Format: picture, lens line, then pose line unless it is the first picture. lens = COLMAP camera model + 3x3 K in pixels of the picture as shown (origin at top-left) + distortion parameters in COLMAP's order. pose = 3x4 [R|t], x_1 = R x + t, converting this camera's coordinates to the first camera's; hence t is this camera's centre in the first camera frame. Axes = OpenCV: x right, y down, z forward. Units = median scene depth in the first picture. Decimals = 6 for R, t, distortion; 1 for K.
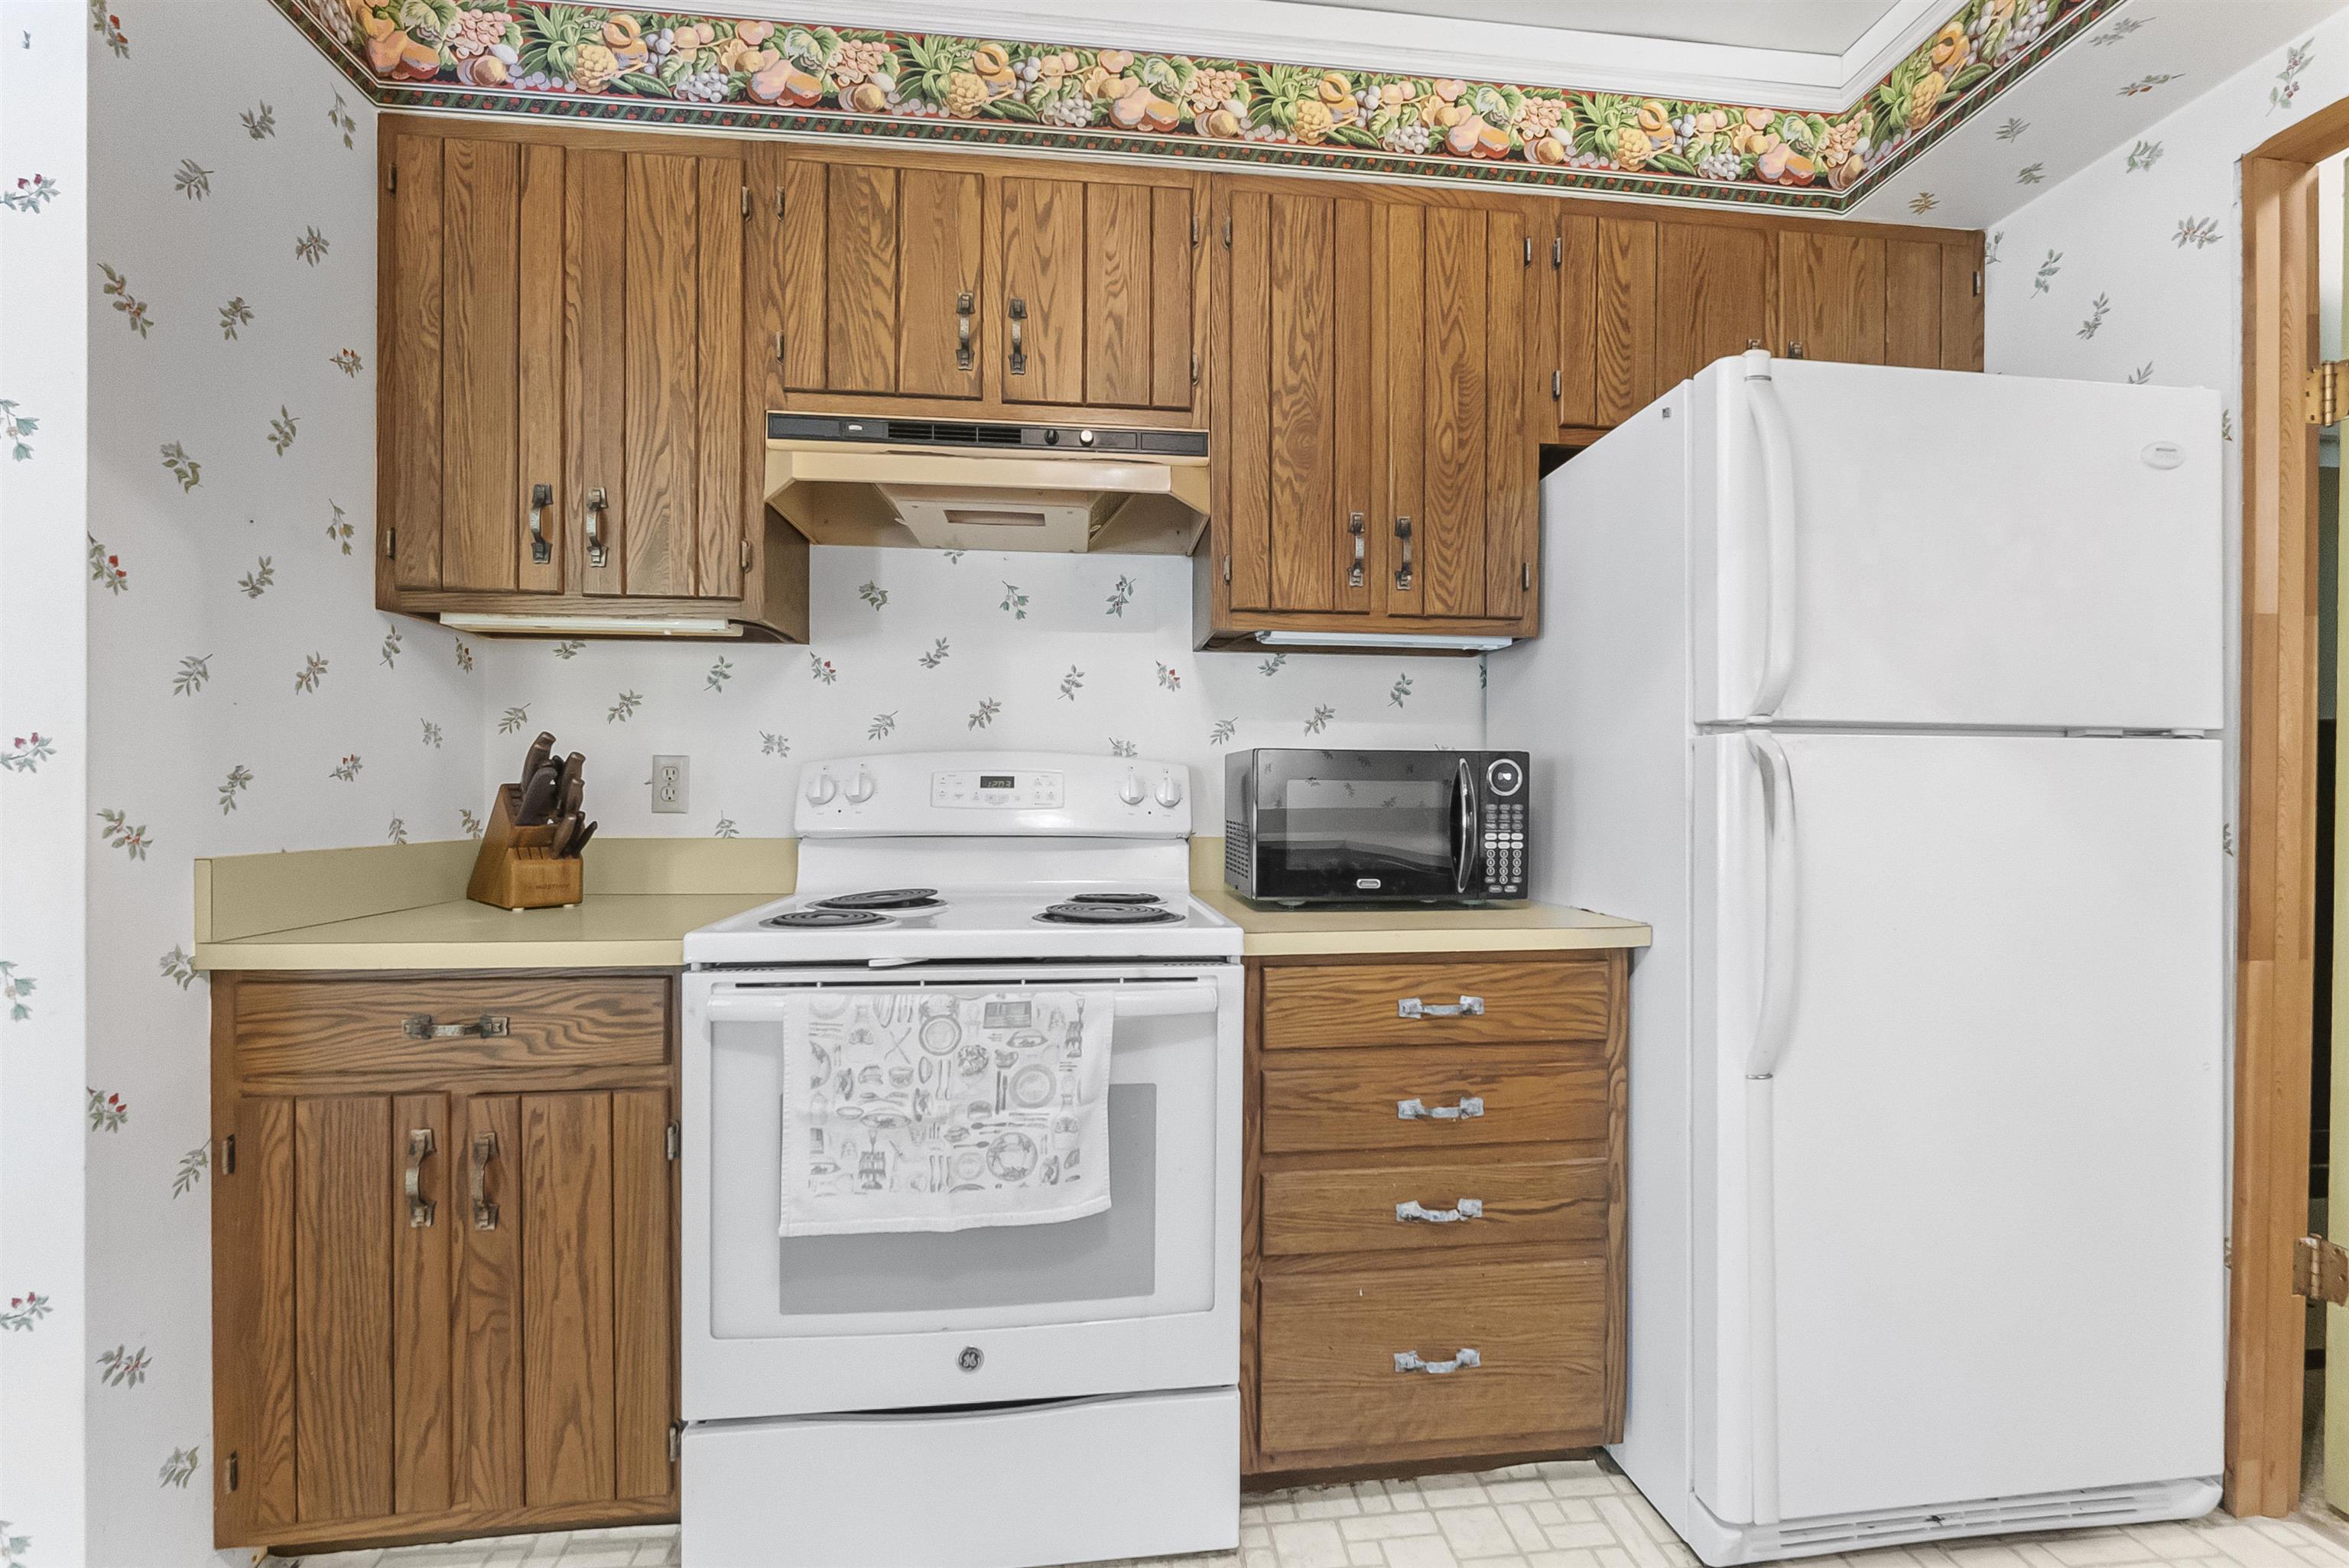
lens RADIAL K [[899.8, 0, 1180.2], [0, 899.8, 808.2], [0, 0, 1]] dist [-0.009286, 0.000014]
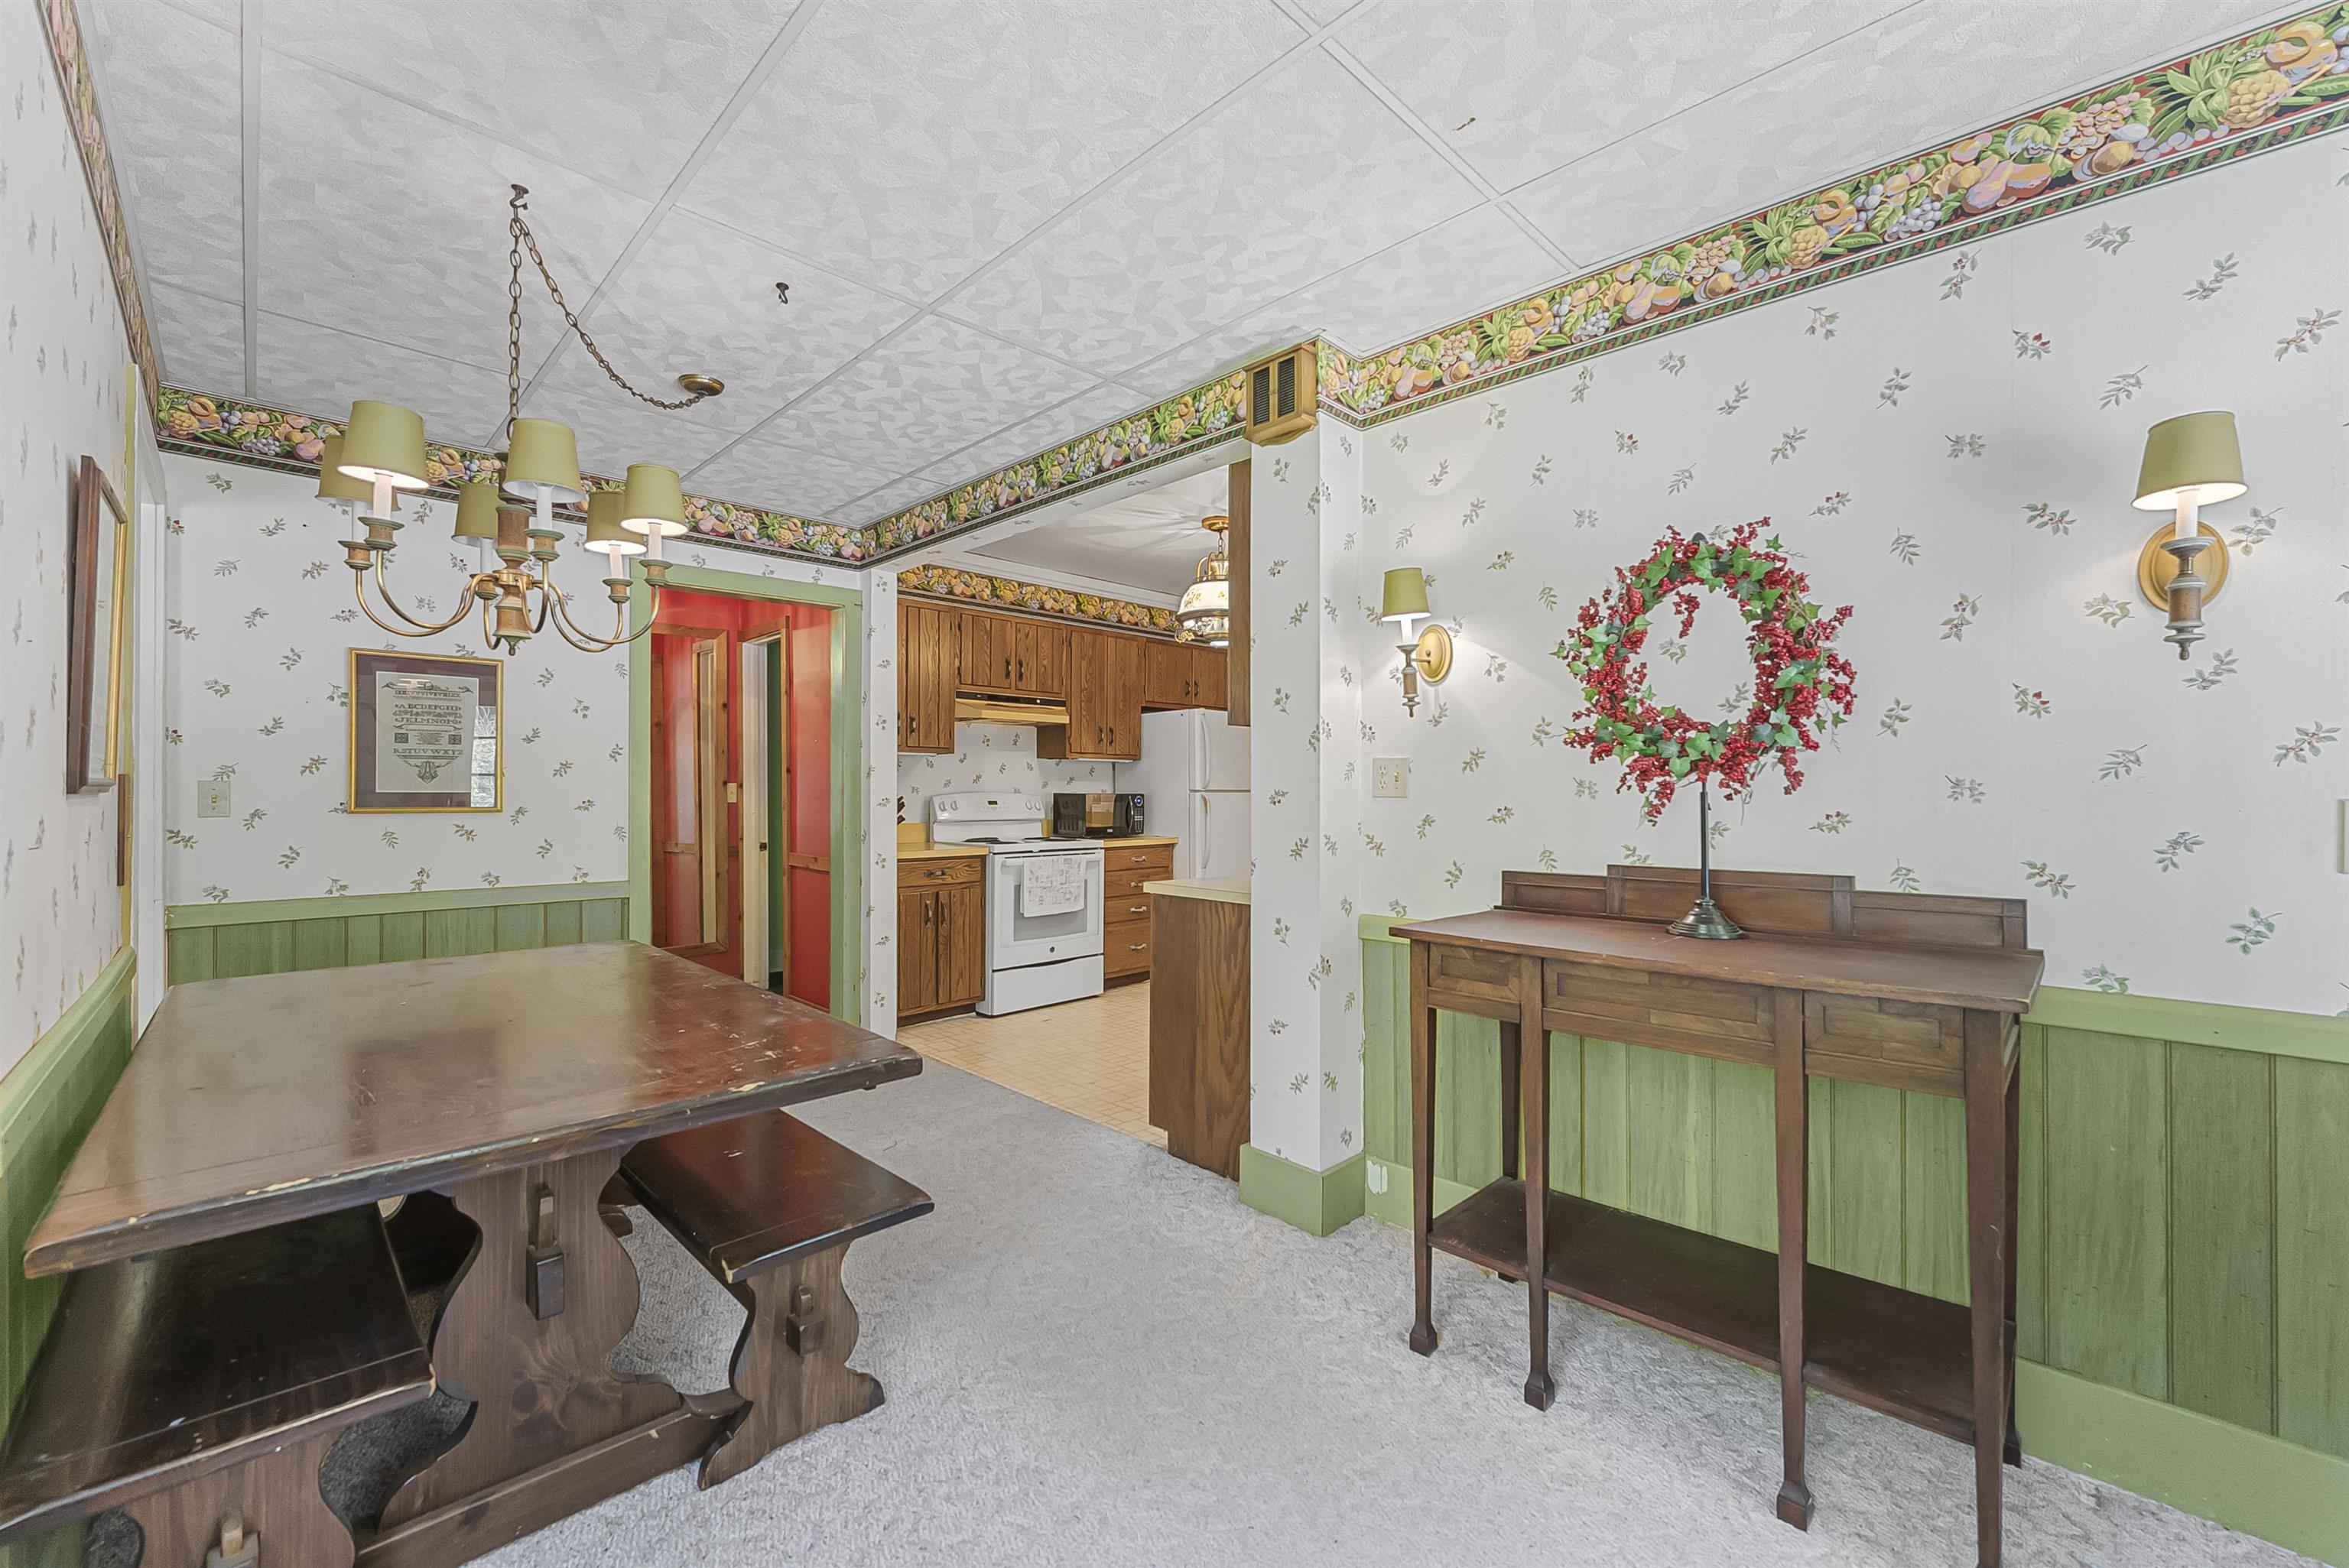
lens RADIAL K [[947.7, 0, 1168.4], [0, 947.7, 793.8], [0, 0, 1]] dist [-0.000218, -0.000064]
pose [[0.781962, -0.005749, 0.623300, -1.950557], [0.010141, 0.999942, -0.003500, -0.049618], [-0.623244, 0.009058, 0.781975, -2.093467]]
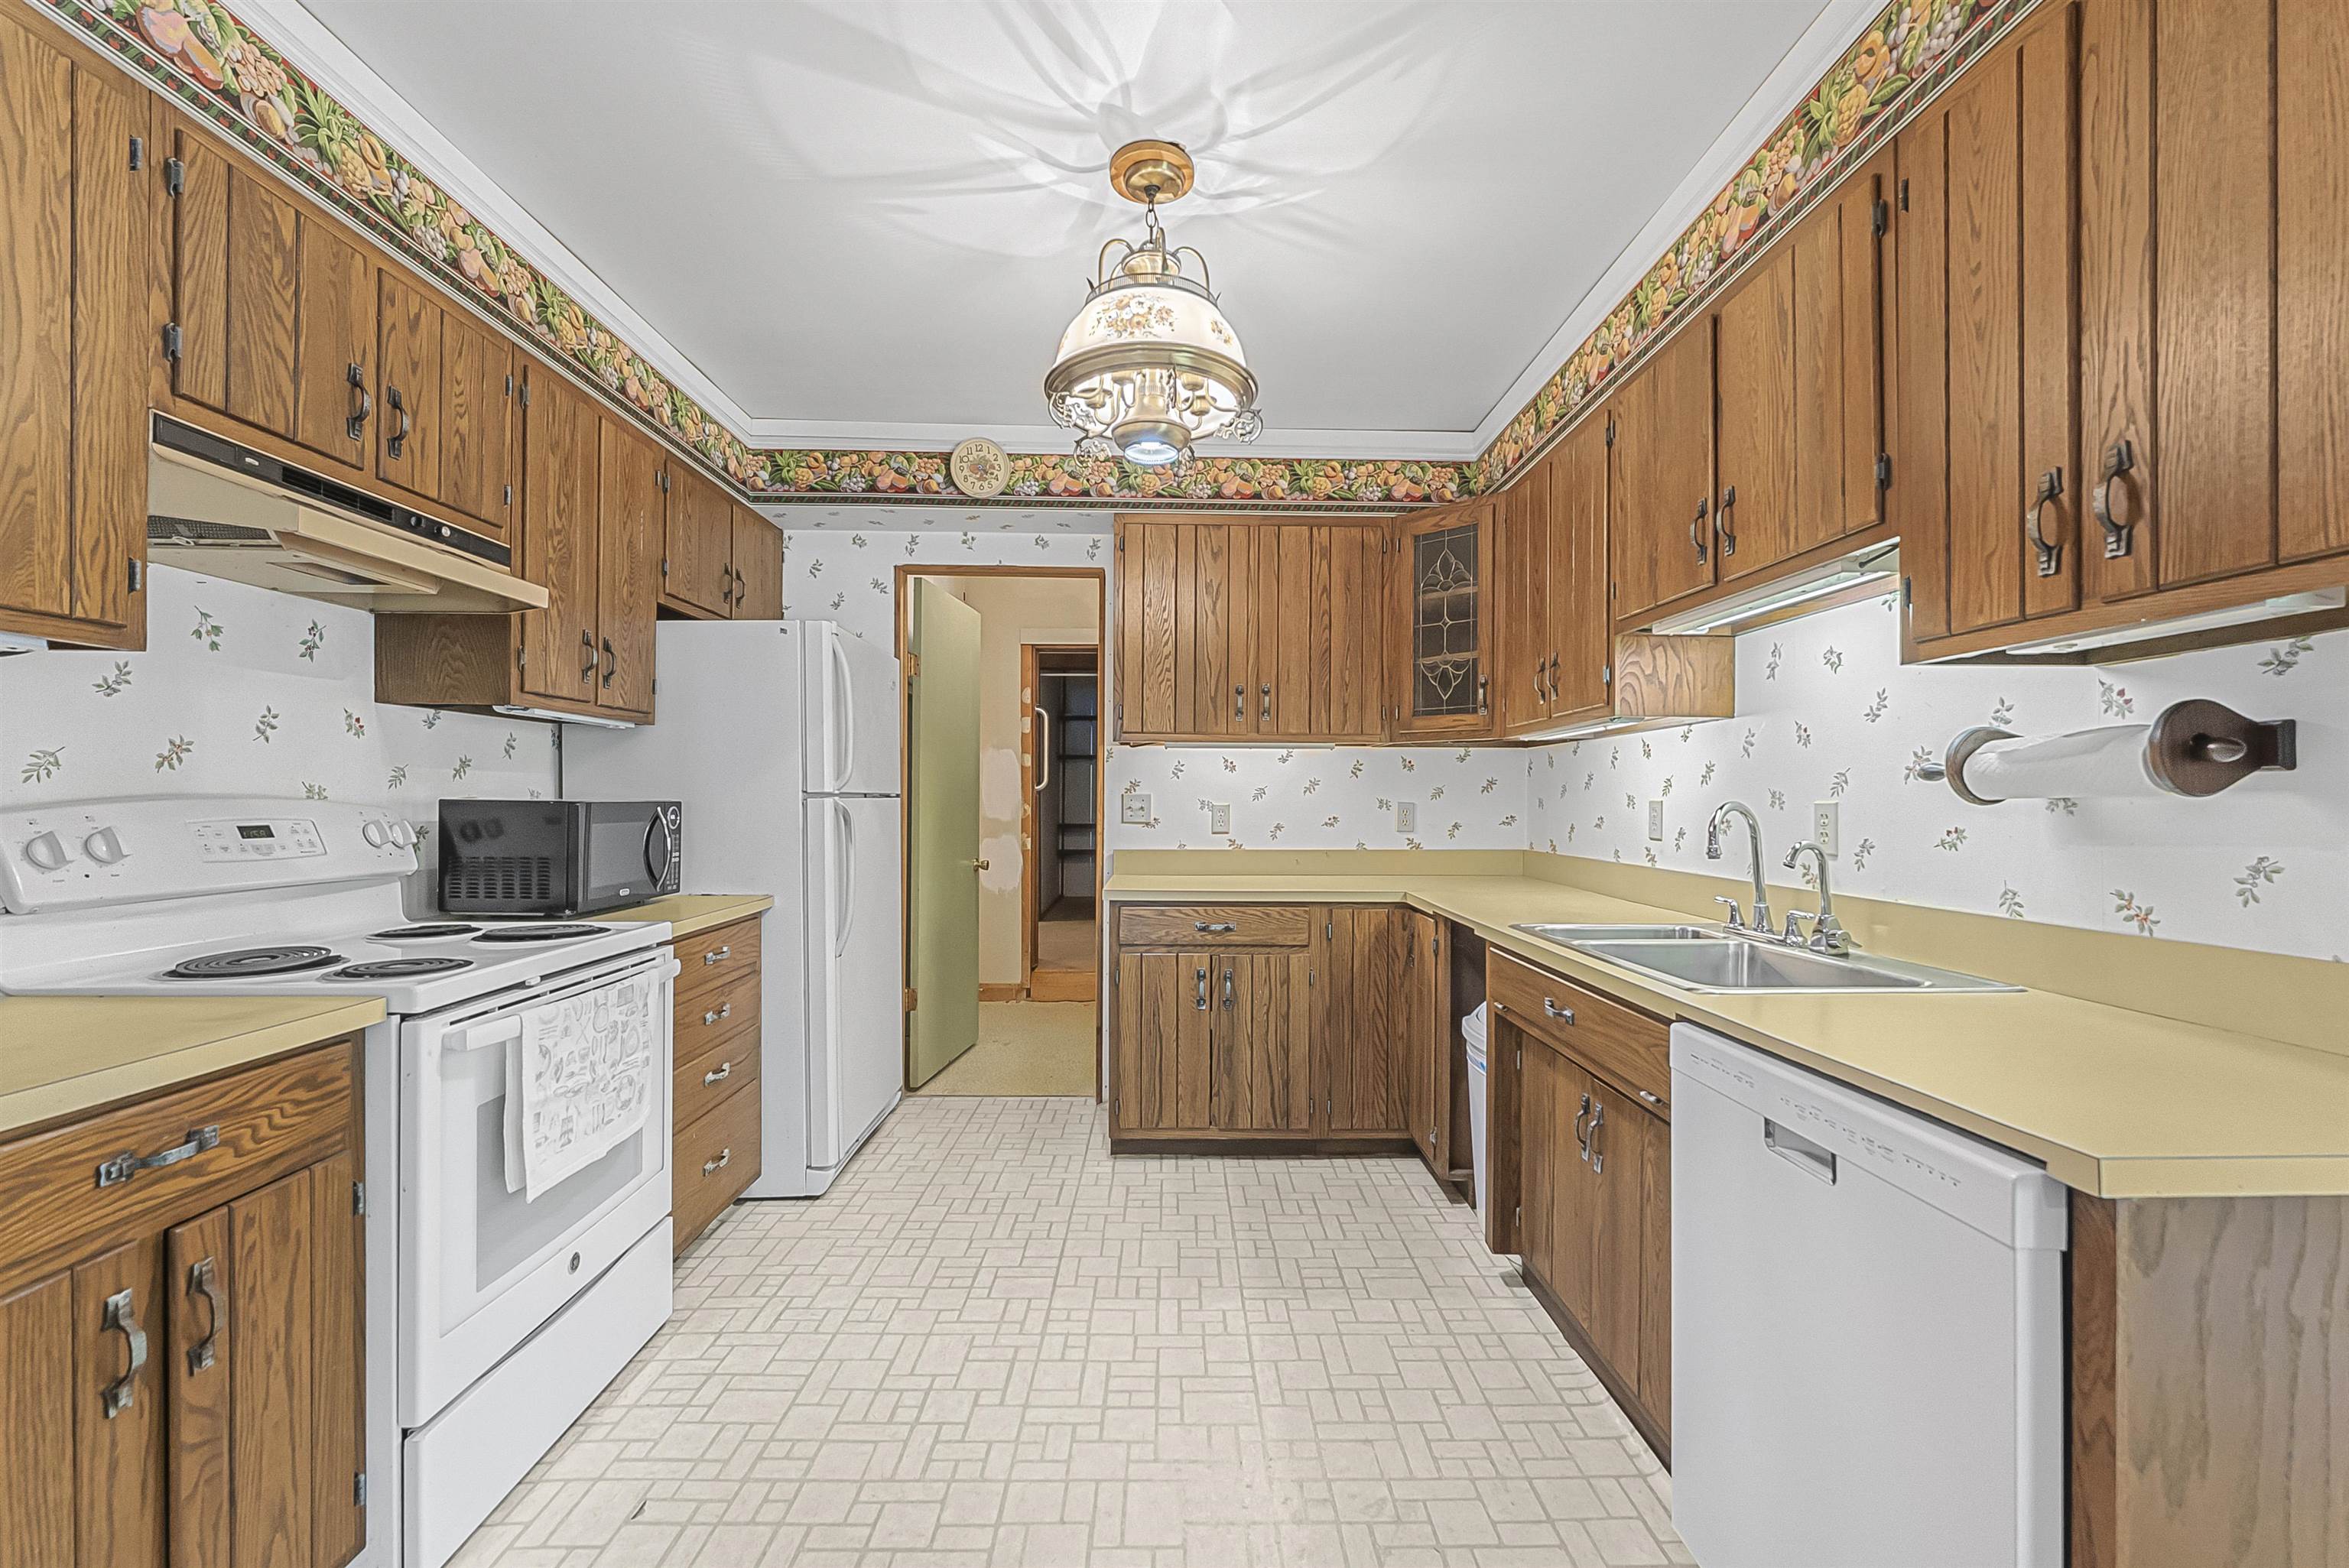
lens RADIAL K [[969.9, 0, 1187.4], [0, 969.9, 801.8], [0, 0, 1]] dist [0.000102, -0.000176]
pose [[0.076254, -0.008531, 0.997052, -1.279913], [0.009883, 0.999921, 0.007800, -0.068811], [-0.997039, 0.009259, 0.076332, -0.040022]]
